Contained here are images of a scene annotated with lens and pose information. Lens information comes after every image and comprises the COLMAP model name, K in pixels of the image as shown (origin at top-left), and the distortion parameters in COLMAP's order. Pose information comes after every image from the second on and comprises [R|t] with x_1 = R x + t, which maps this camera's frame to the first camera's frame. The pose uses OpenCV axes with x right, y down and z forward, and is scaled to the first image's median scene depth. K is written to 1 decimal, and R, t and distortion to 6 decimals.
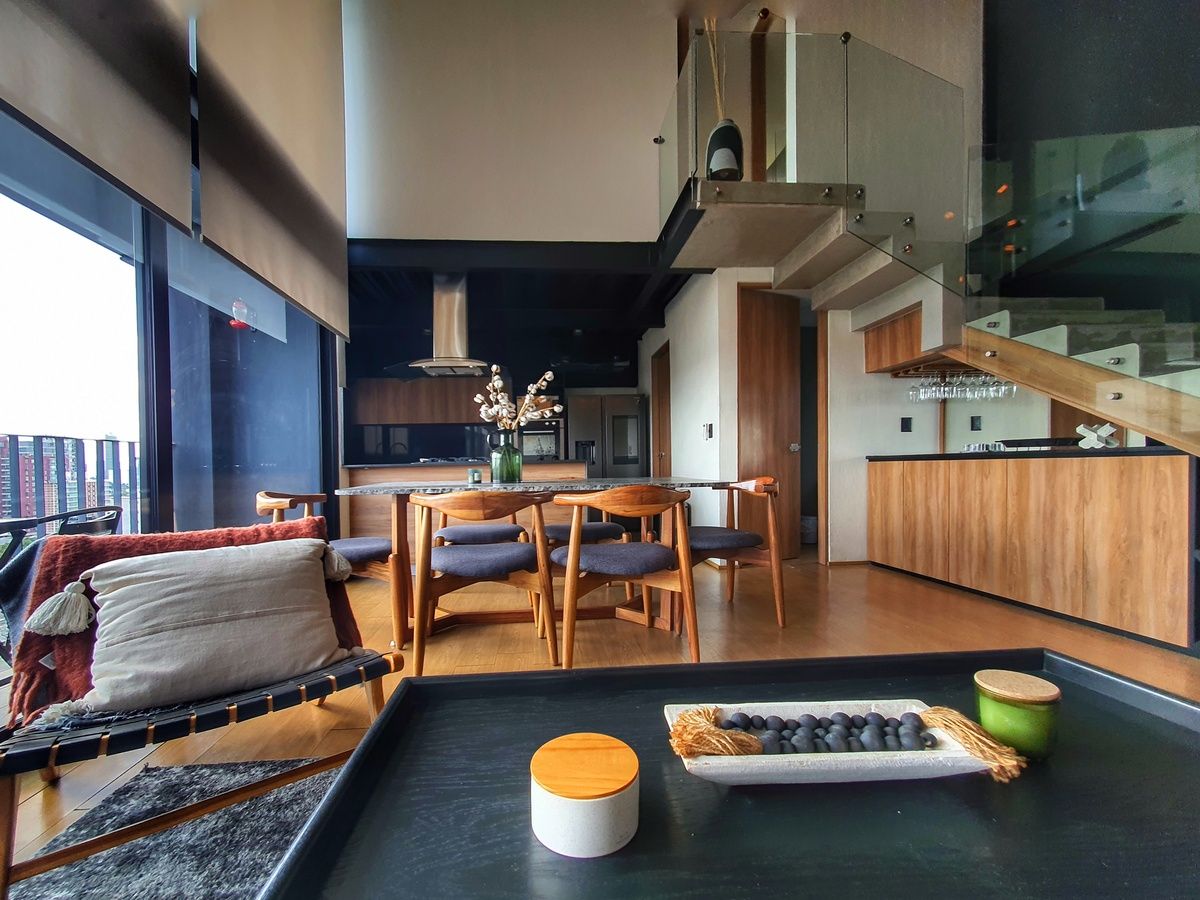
lens RADIAL K [[486.8, 0, 591.1], [0, 486.8, 467.1], [0, 0, 1]] dist [-0.000265, 0.000550]
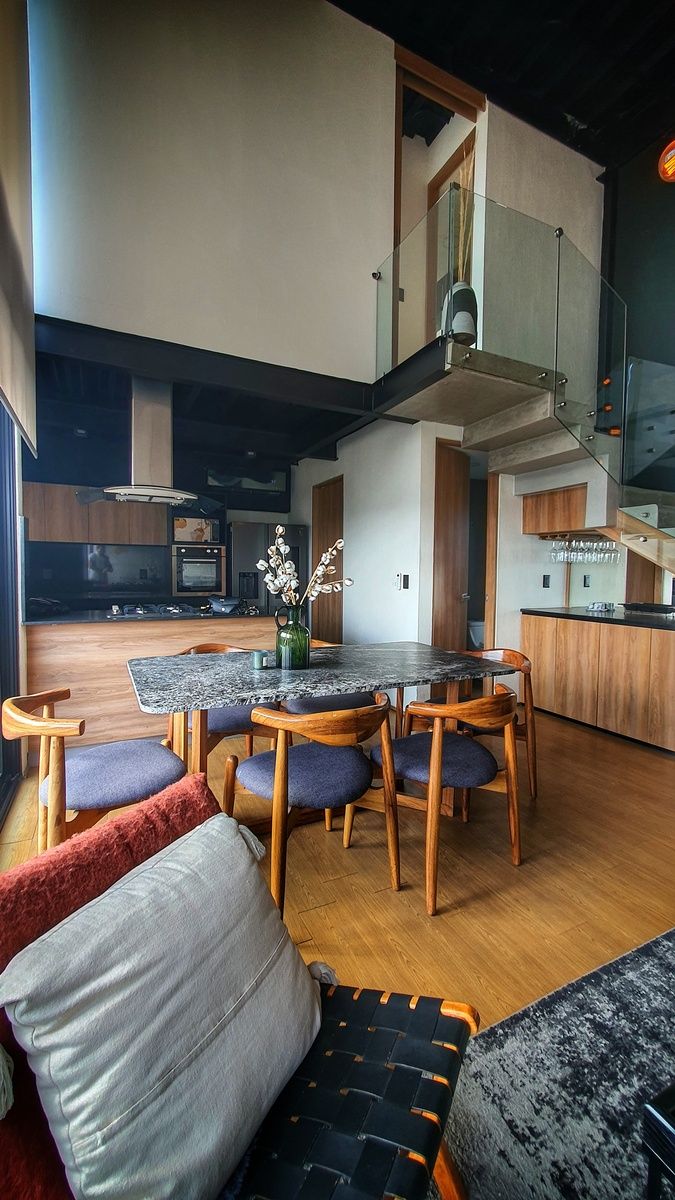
lens RADIAL K [[485.5, 0, 341.7], [0, 485.5, 595.0], [0, 0, 1]] dist [0.001026, -0.000644]
pose [[0.938144, 0.043333, 0.343522, -0.263305], [-0.058375, 0.997730, 0.033562, -0.085349], [-0.341288, -0.051539, 0.938545, 0.110789]]
